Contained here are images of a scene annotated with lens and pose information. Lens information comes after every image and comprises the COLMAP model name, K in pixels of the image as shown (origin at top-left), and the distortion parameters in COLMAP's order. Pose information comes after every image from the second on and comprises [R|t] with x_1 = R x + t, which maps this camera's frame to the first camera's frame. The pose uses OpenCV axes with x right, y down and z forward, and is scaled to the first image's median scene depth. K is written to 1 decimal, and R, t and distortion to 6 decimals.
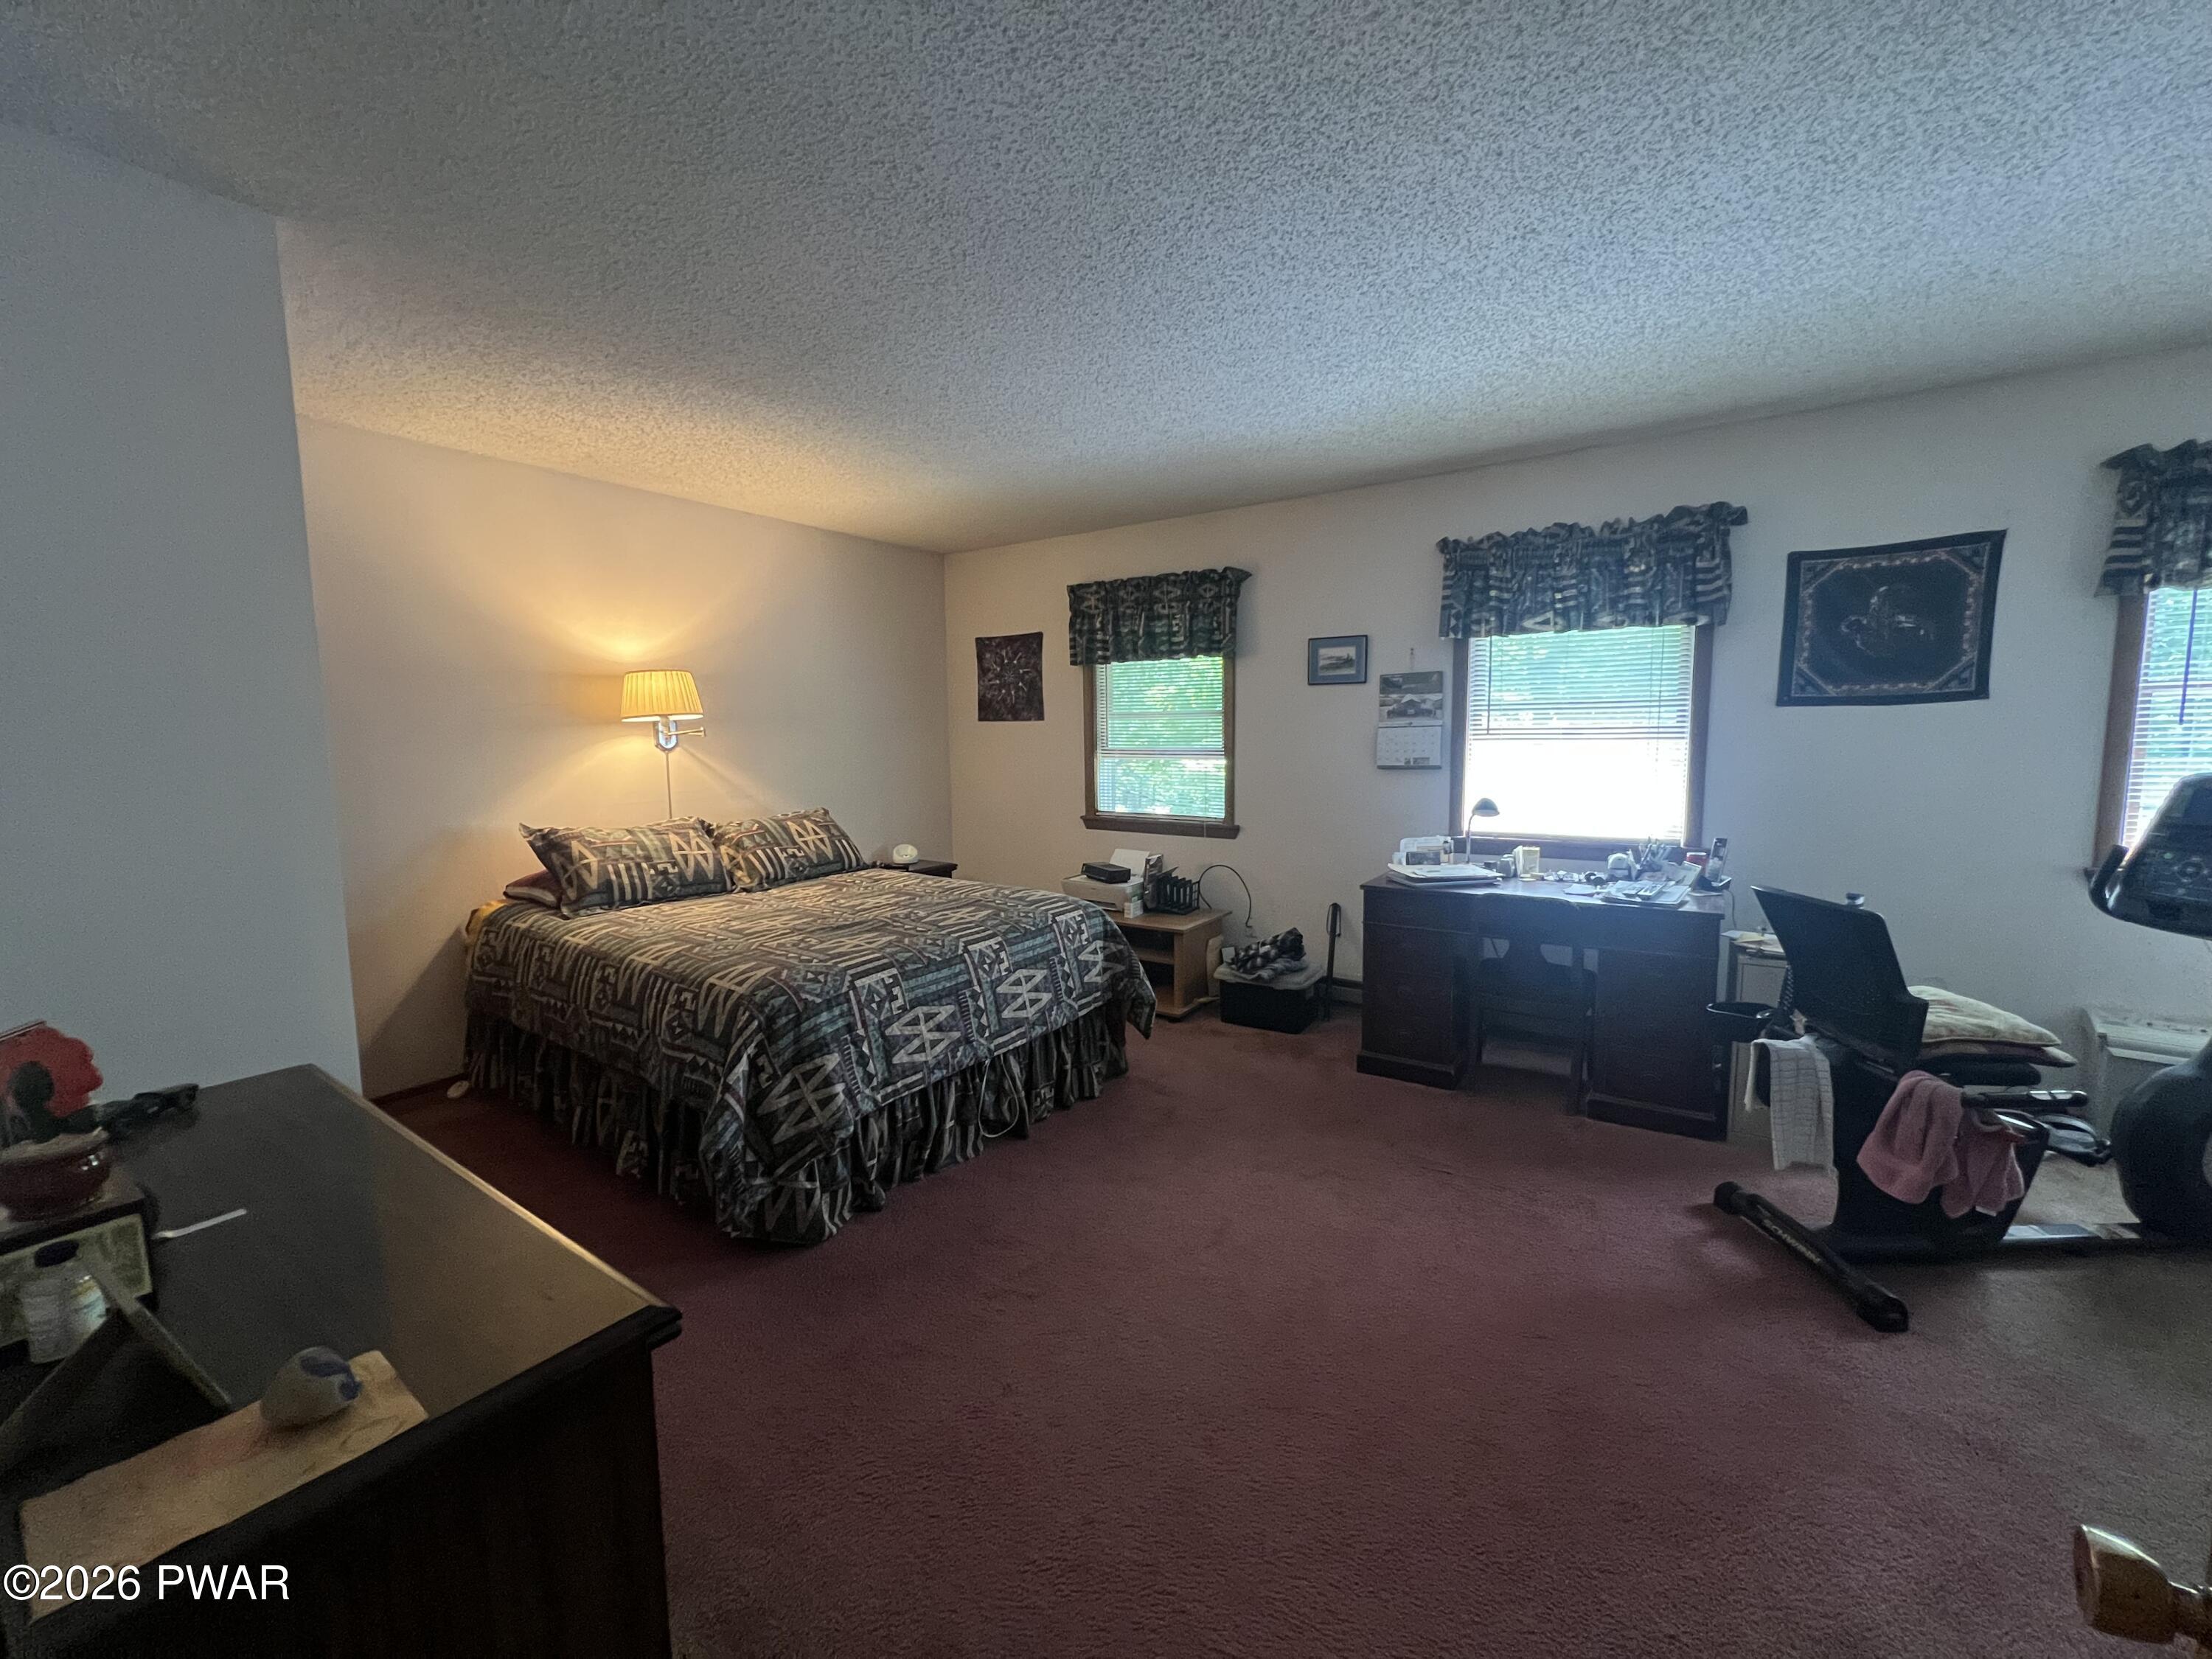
lens RADIAL K [[887.0, 0, 1106.0], [0, 887.0, 829.5], [0, 0, 1]] dist [-0.001773, -0.000113]
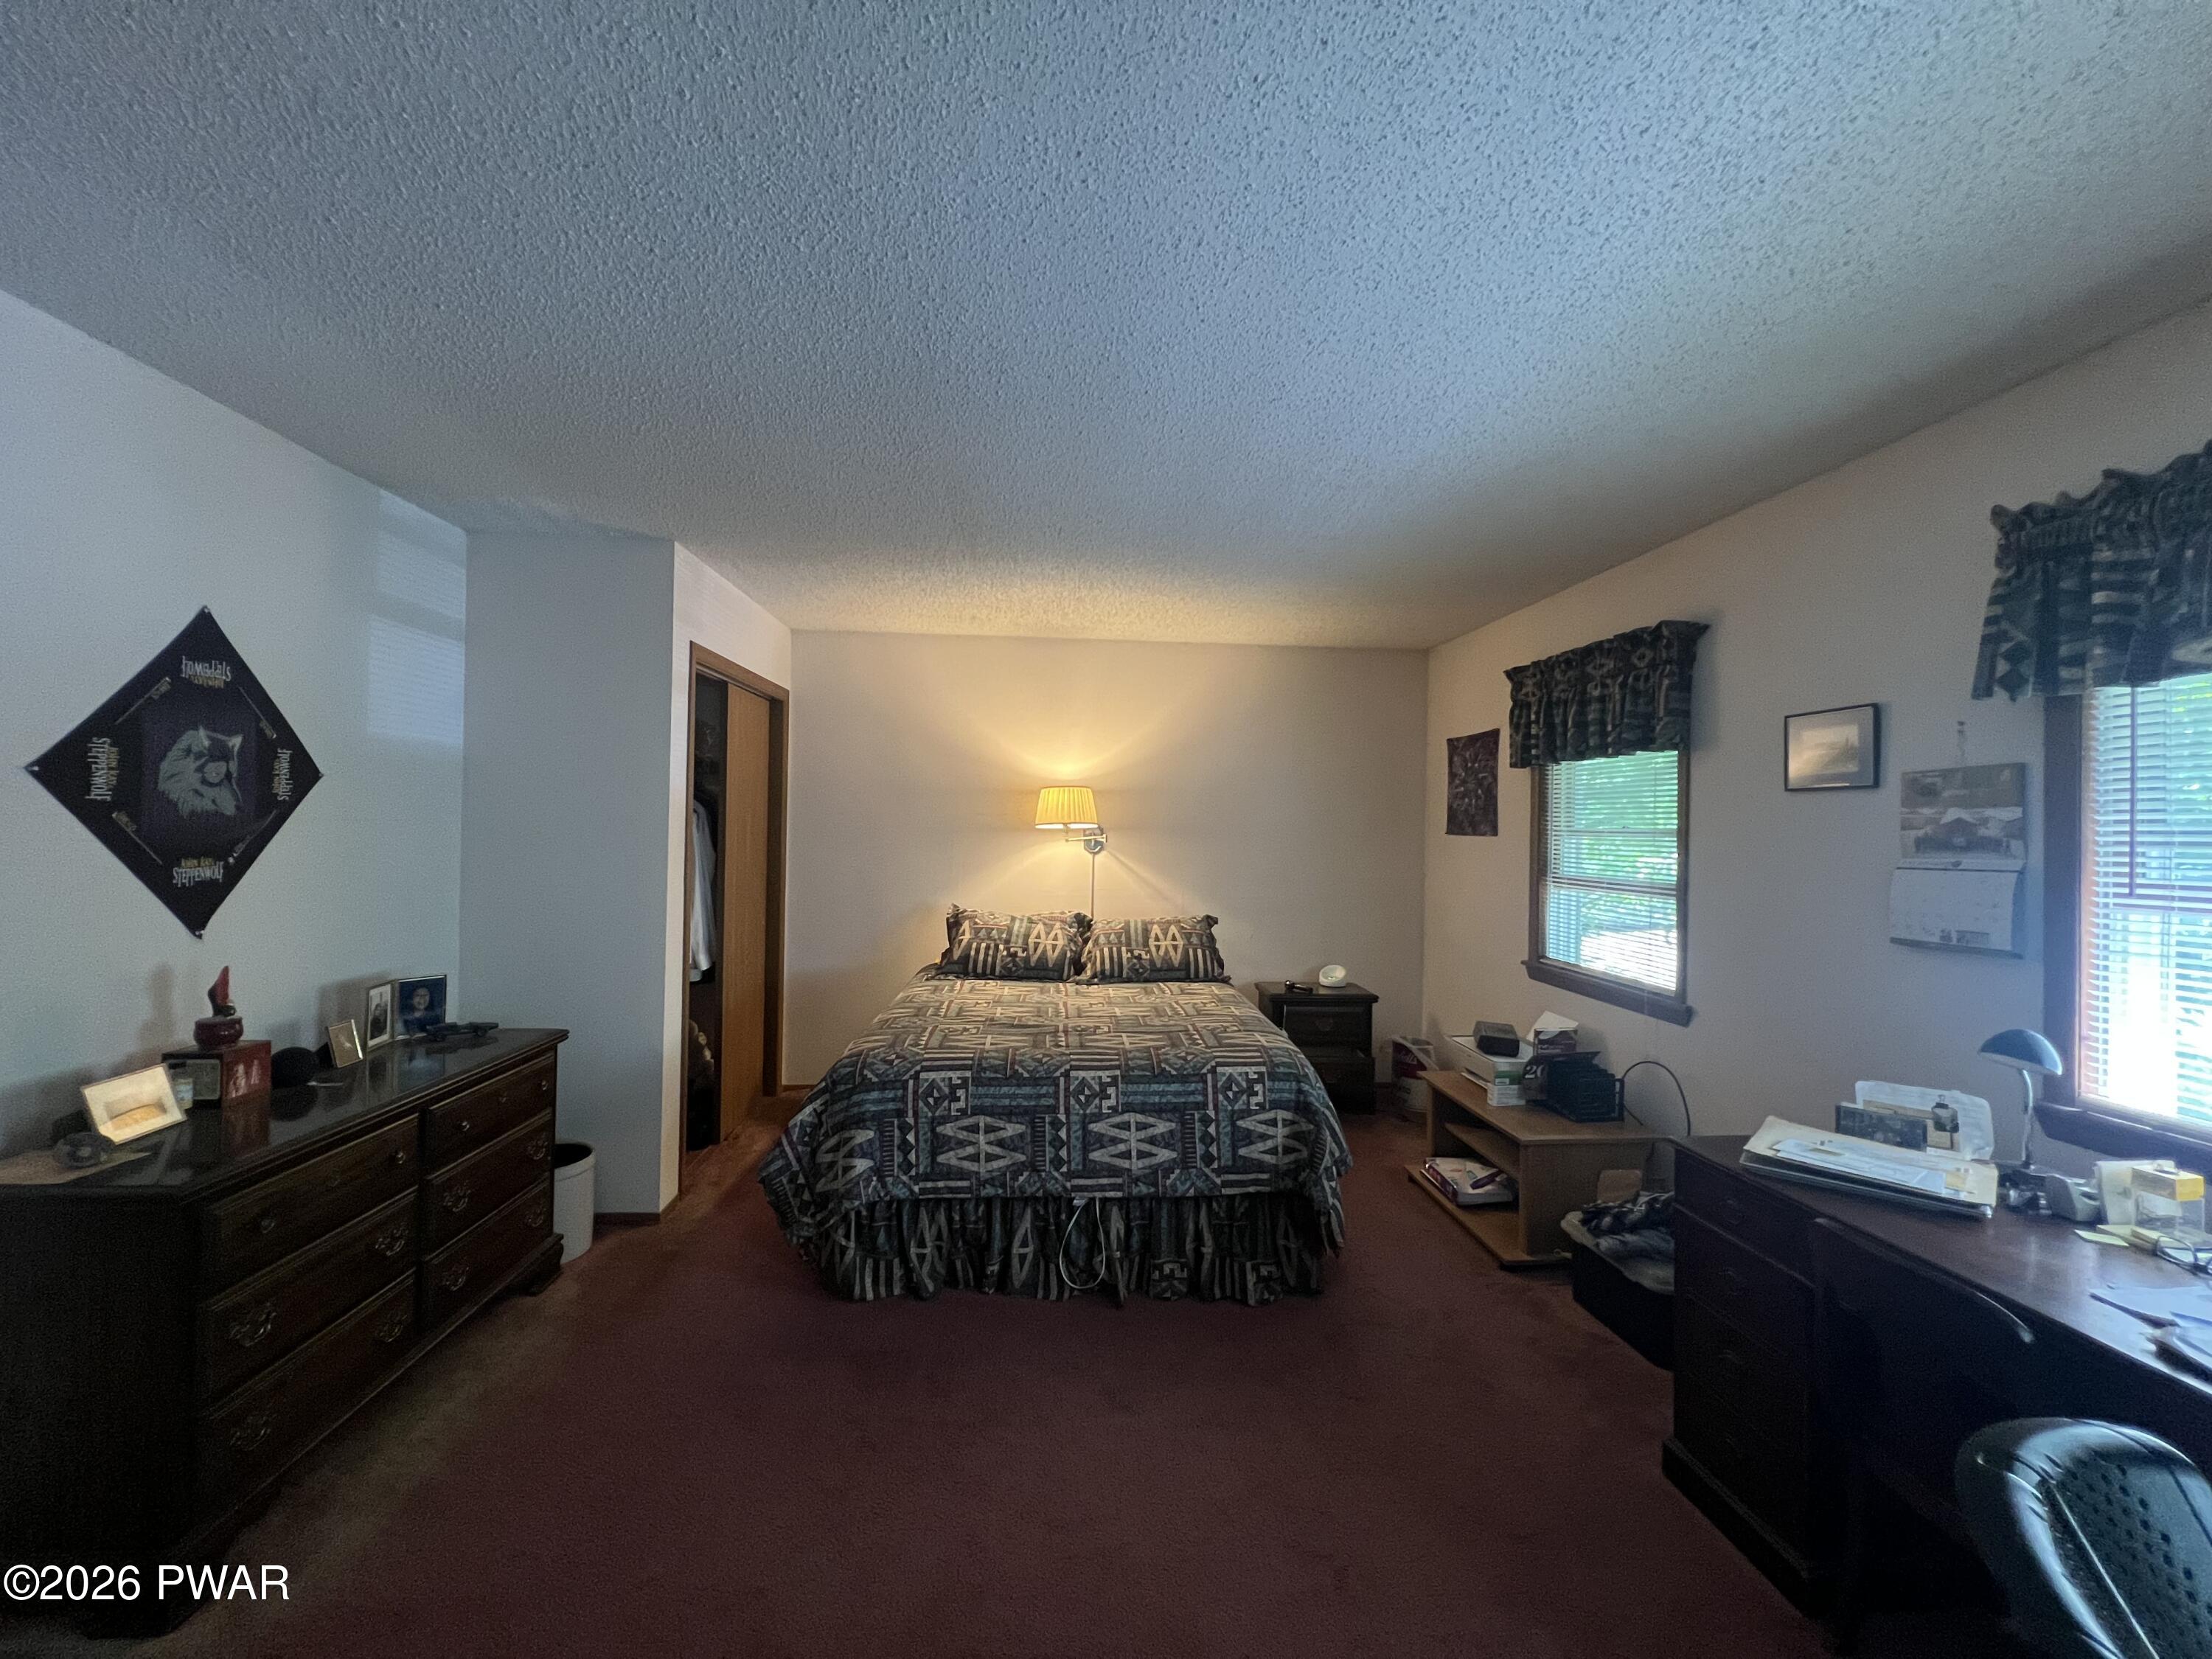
lens RADIAL K [[887.0, 0, 1106.0], [0, 887.0, 829.5], [0, 0, 1]] dist [-0.001773, -0.000113]
pose [[0.623311, 0.022425, -0.781652, 0.516891], [-0.111516, 0.991921, -0.060469, -0.061933], [0.773981, 0.124858, 0.620777, 0.341041]]
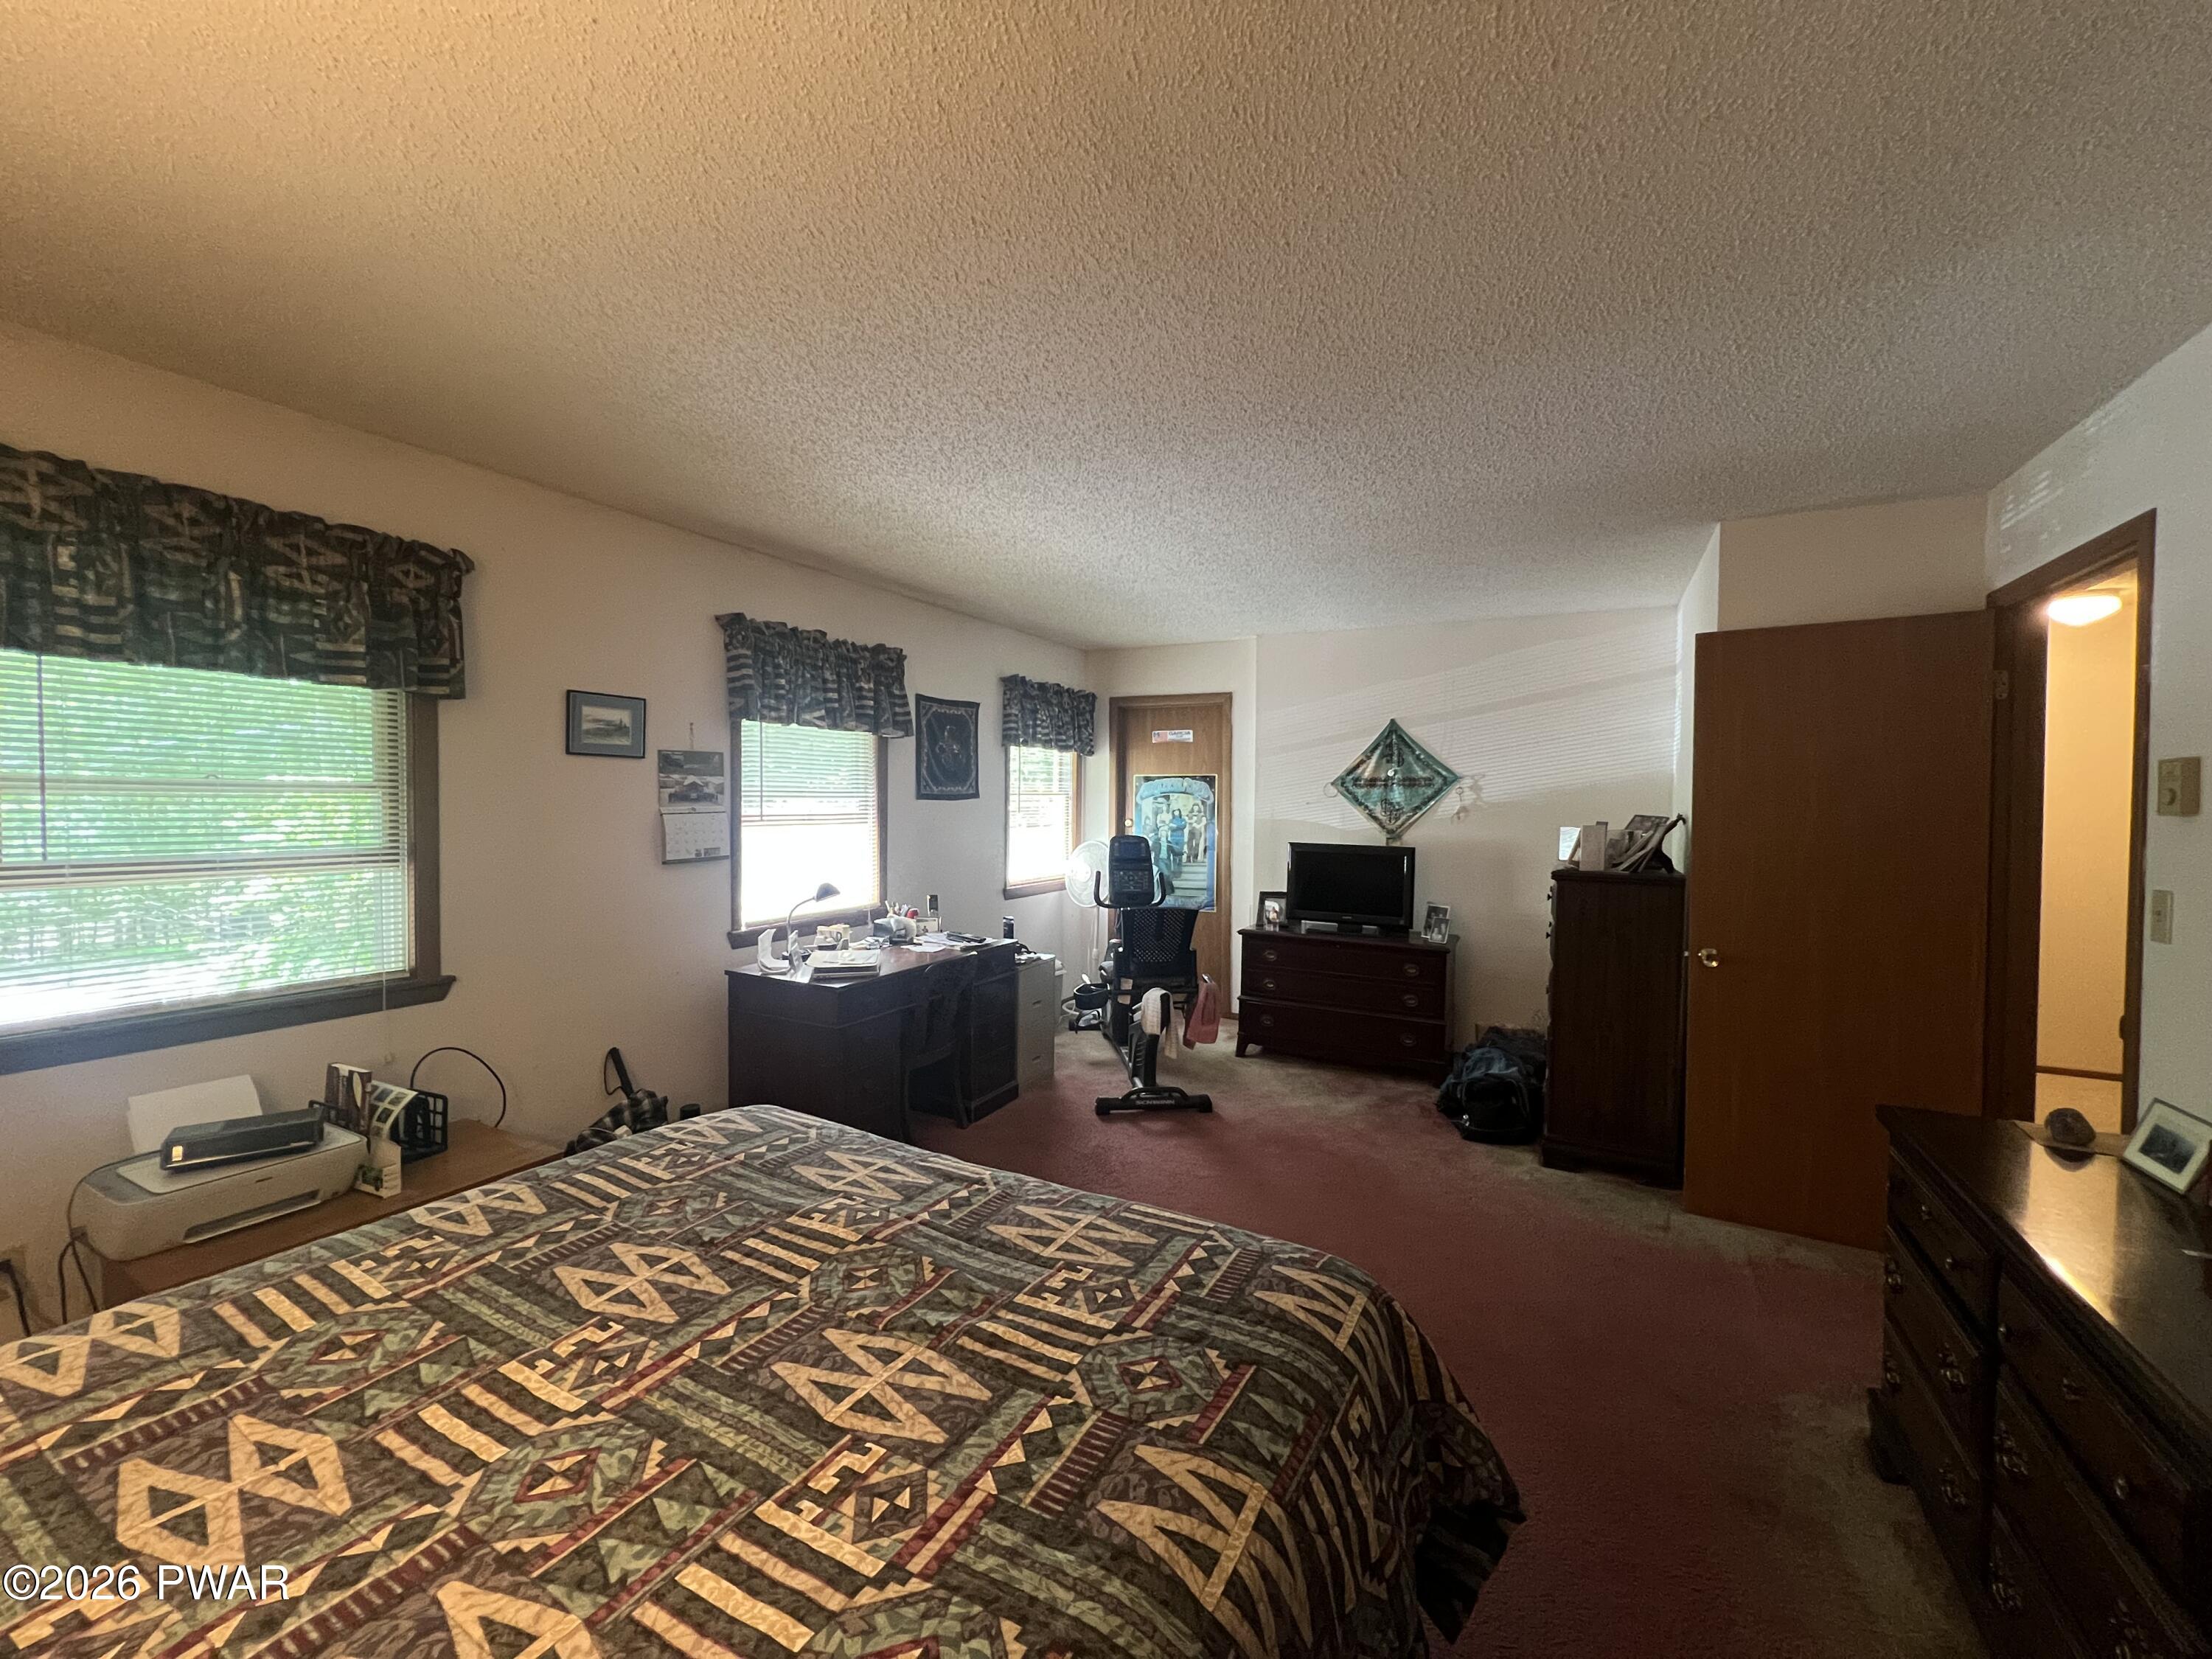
lens RADIAL K [[888.8, 0, 1099.9], [0, 888.8, 828.4], [0, 0, 1]] dist [-0.002606, 0.001080]
pose [[-0.090967, -0.021671, 0.995618, -0.654329], [0.098248, 0.994691, 0.030628, -0.104743], [-0.990996, 0.100603, -0.088355, 0.811452]]
